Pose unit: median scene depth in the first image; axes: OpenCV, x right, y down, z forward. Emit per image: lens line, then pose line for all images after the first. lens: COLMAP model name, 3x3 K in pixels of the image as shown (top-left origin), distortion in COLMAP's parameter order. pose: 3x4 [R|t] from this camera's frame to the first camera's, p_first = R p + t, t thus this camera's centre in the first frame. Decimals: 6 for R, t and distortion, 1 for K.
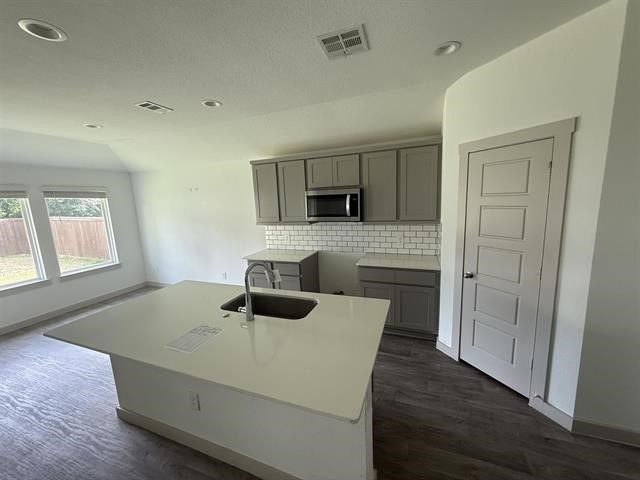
lens RADIAL K [[254.9, 0, 319.9], [0, 254.9, 239.9], [0, 0, 1]] dist [-0.001850, -0.000060]
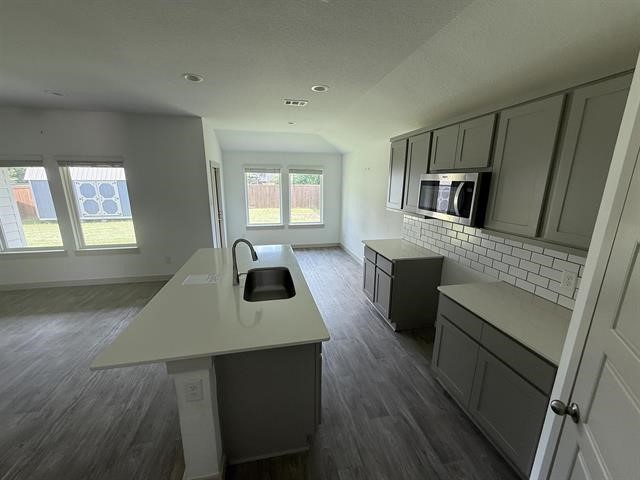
lens RADIAL K [[254.9, 0, 315.3], [0, 254.9, 238.9], [0, 0, 1]] dist [-0.001850, -0.000060]
pose [[0.543762, 0.233265, -0.806170, 0.430780], [-0.162805, 0.971667, 0.171339, -0.082362], [0.823297, 0.038081, 0.566332, 0.312359]]
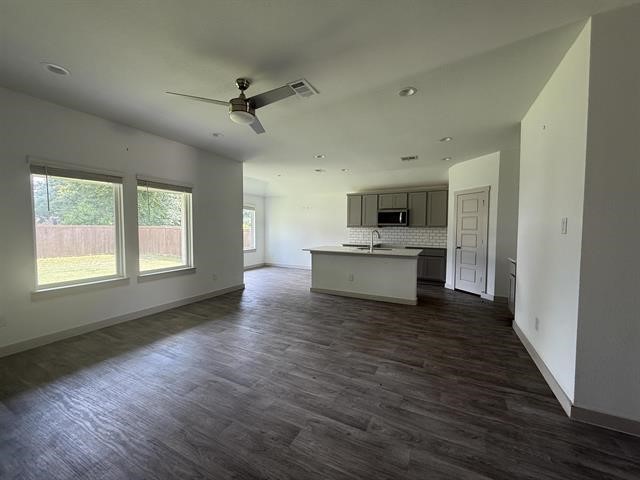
lens RADIAL K [[254.9, 0, 317.8], [0, 254.9, 240.1], [0, 0, 1]] dist [-0.001850, -0.000060]
pose [[0.992654, 0.055989, -0.107252, -0.291554], [-0.067219, 0.992290, -0.104130, 0.273392], [0.100595, 0.110575, 0.988764, -0.958849]]
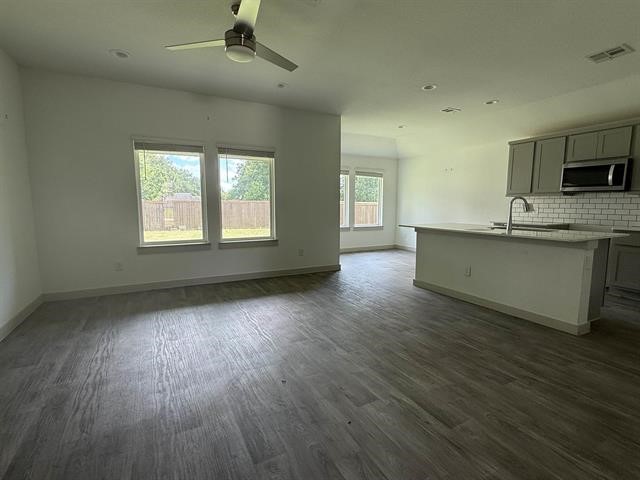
lens RADIAL K [[314.8, 0, 319.5], [0, 314.8, 238.8], [0, 0, 1]] dist [0.002533, -0.000800]
pose [[0.754043, 0.120917, -0.645599, 0.070252], [-0.141629, 0.989719, 0.019950, 0.257365], [0.641374, 0.076393, 0.763416, -0.719518]]
